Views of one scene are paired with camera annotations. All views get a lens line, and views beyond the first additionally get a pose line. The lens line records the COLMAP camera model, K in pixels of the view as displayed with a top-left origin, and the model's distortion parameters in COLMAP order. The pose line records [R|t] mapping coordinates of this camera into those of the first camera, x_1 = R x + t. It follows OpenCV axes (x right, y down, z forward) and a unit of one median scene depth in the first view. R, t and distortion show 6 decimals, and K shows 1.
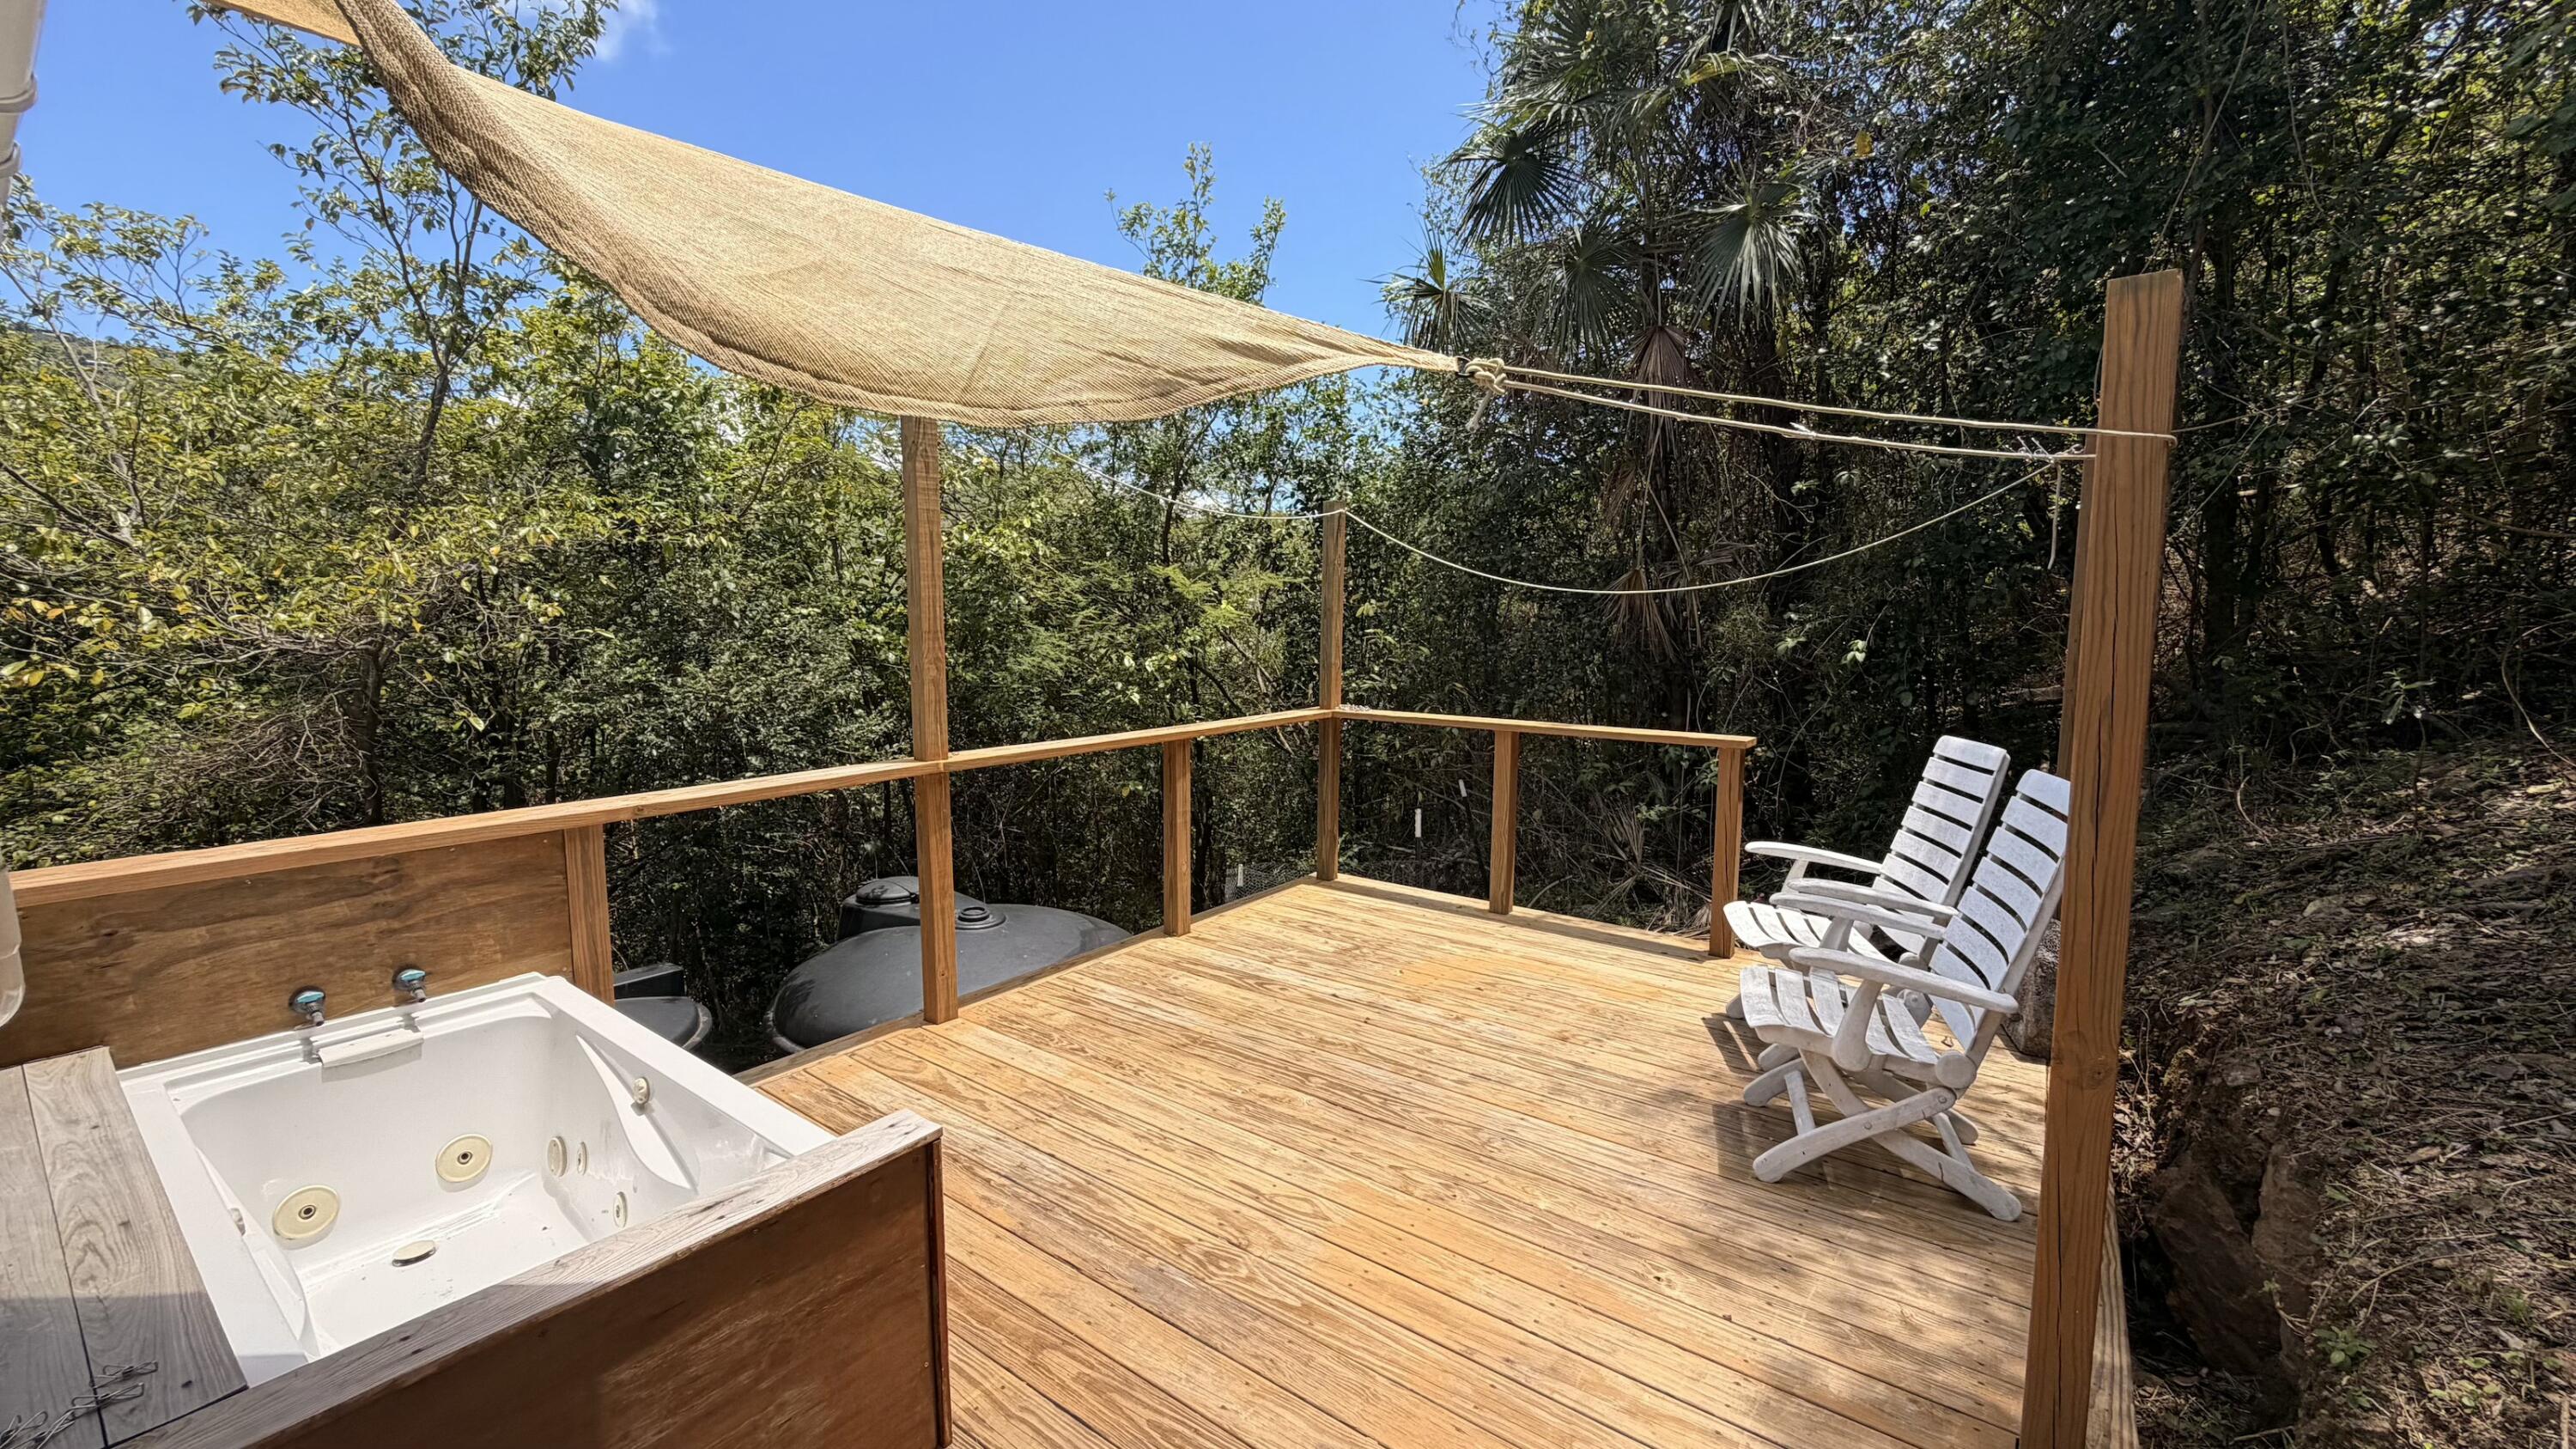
lens RADIAL K [[1021.6, 0, 1290.3], [0, 1021.6, 718.3], [0, 0, 1]] dist [-0.000713, 0.000103]
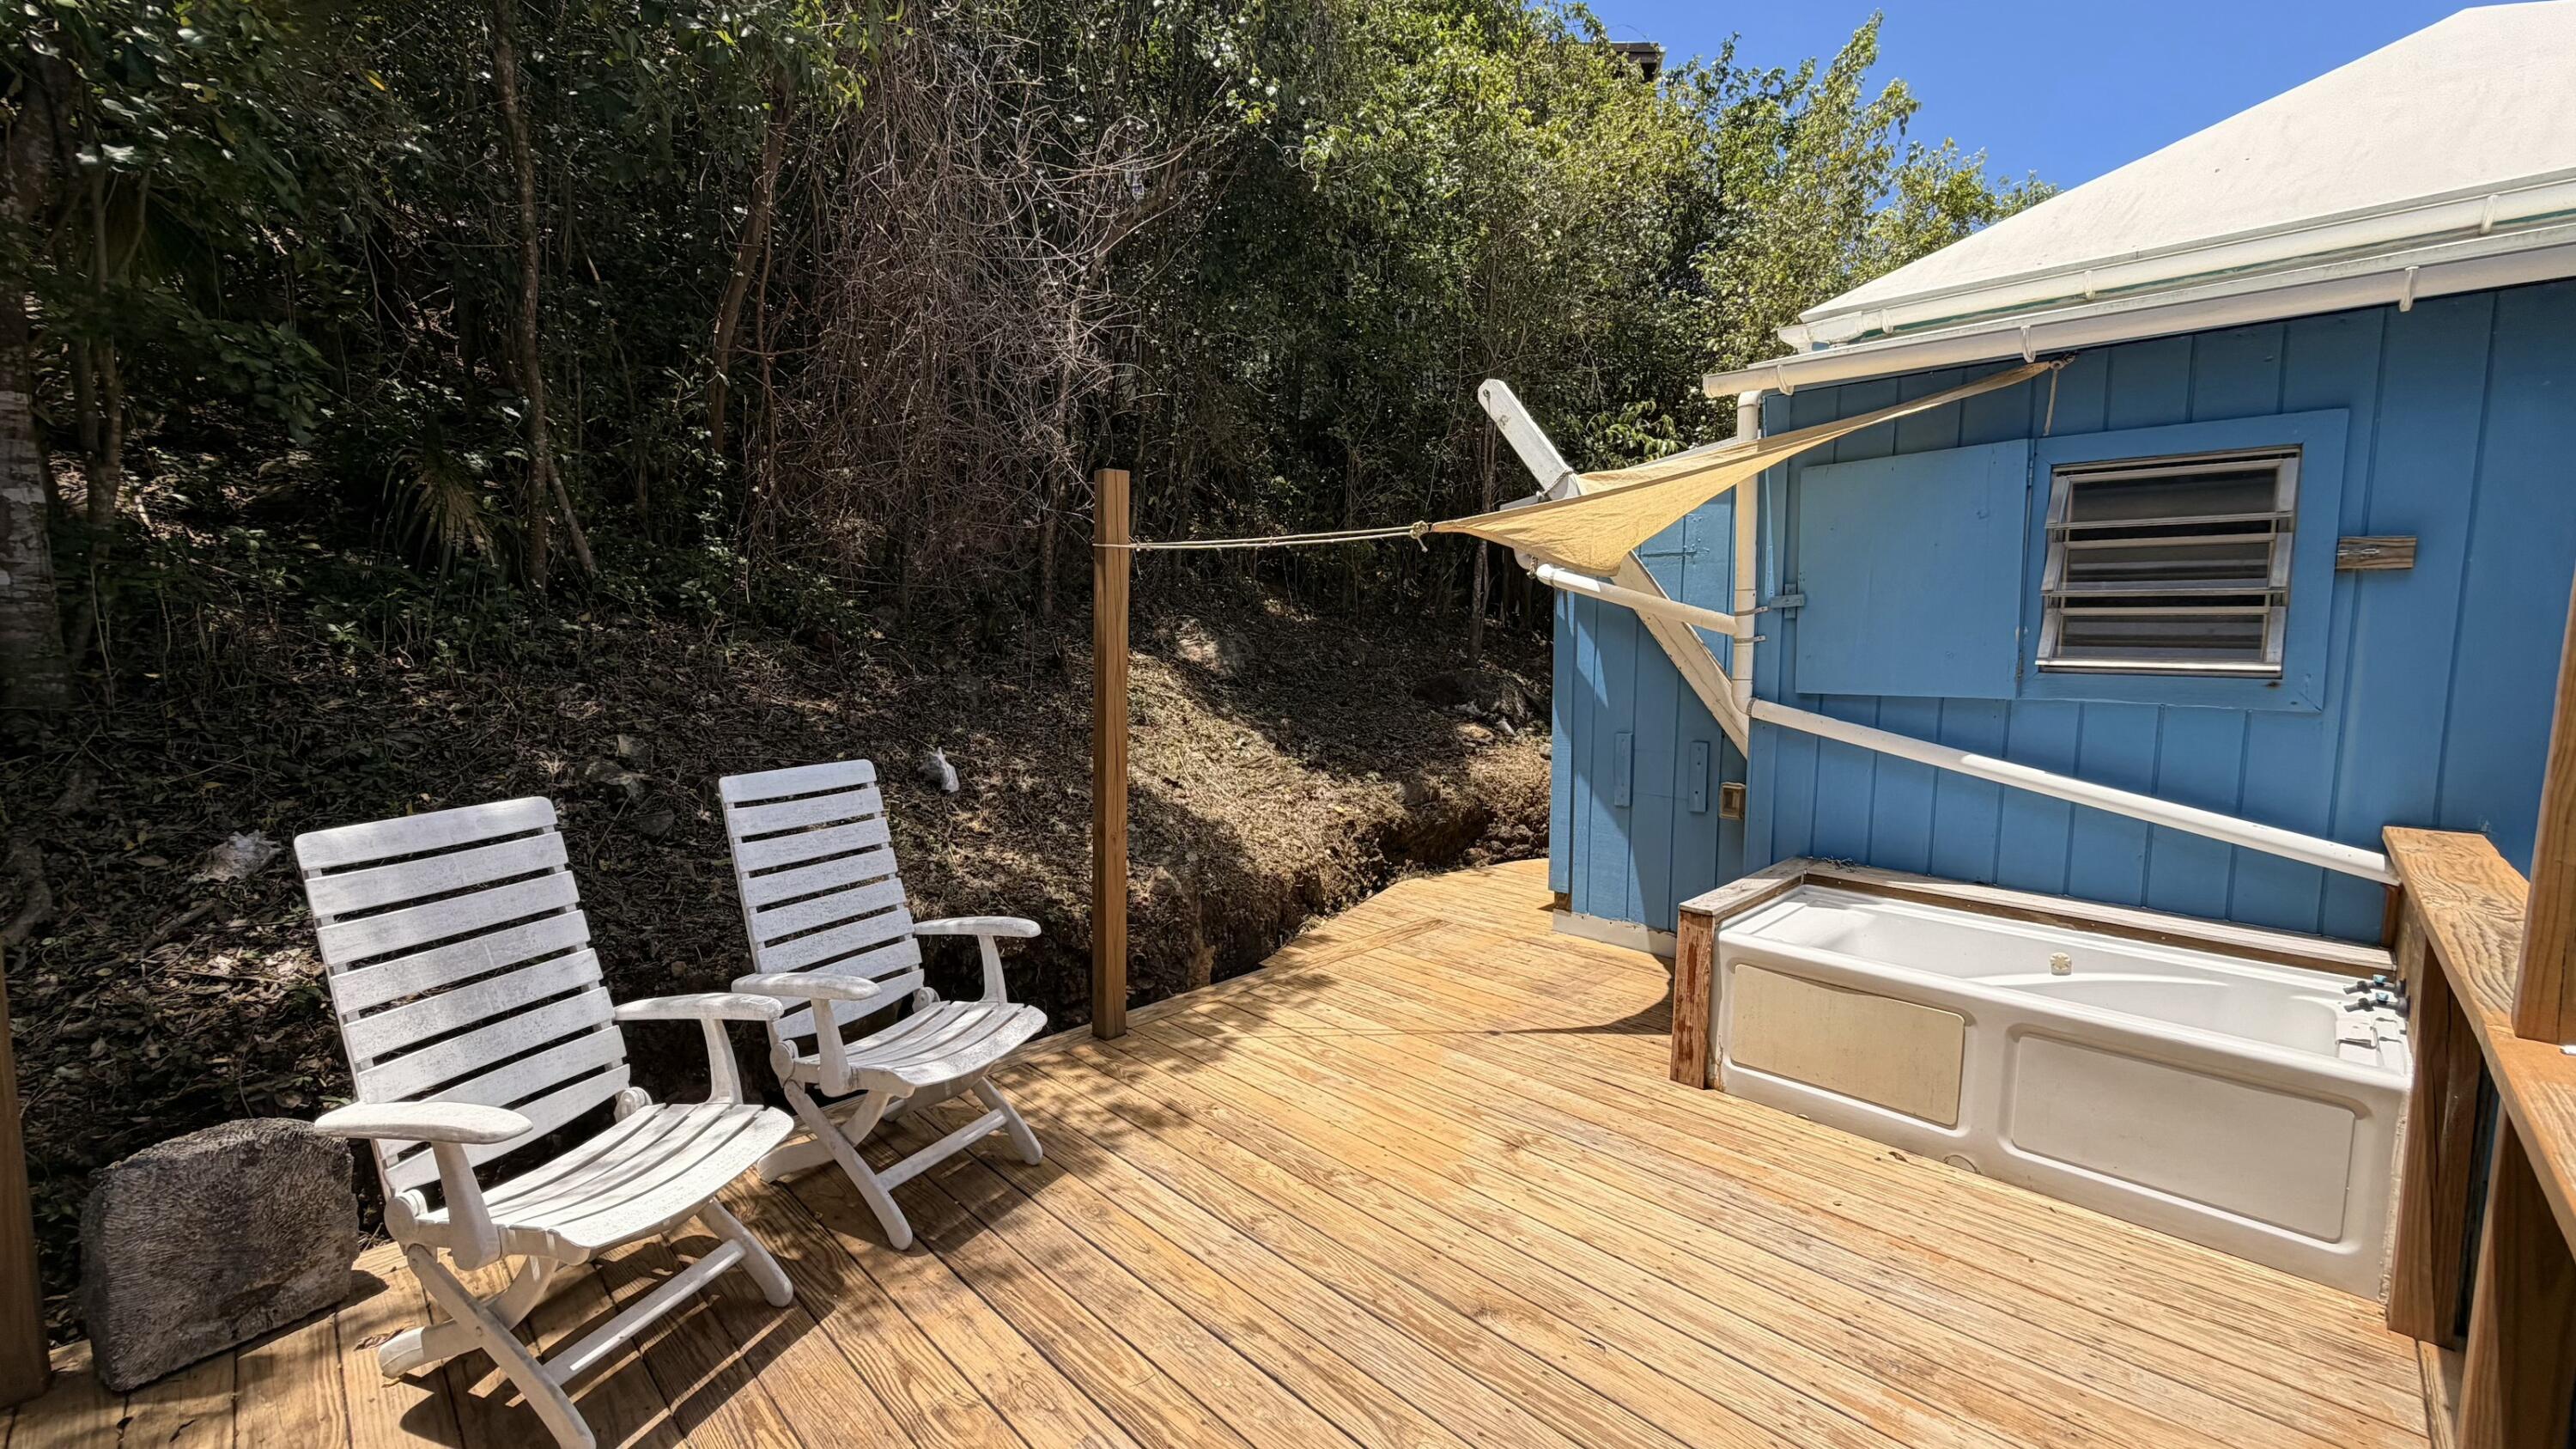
lens RADIAL K [[1021.6, 0, 1290.6], [0, 1021.6, 721.9], [0, 0, 1]] dist [-0.000713, 0.000103]
pose [[-0.991316, -0.031361, 0.127708, 0.099418], [-0.006764, 0.982020, 0.188653, -0.216853], [-0.131329, 0.186151, -0.973705, 2.186752]]
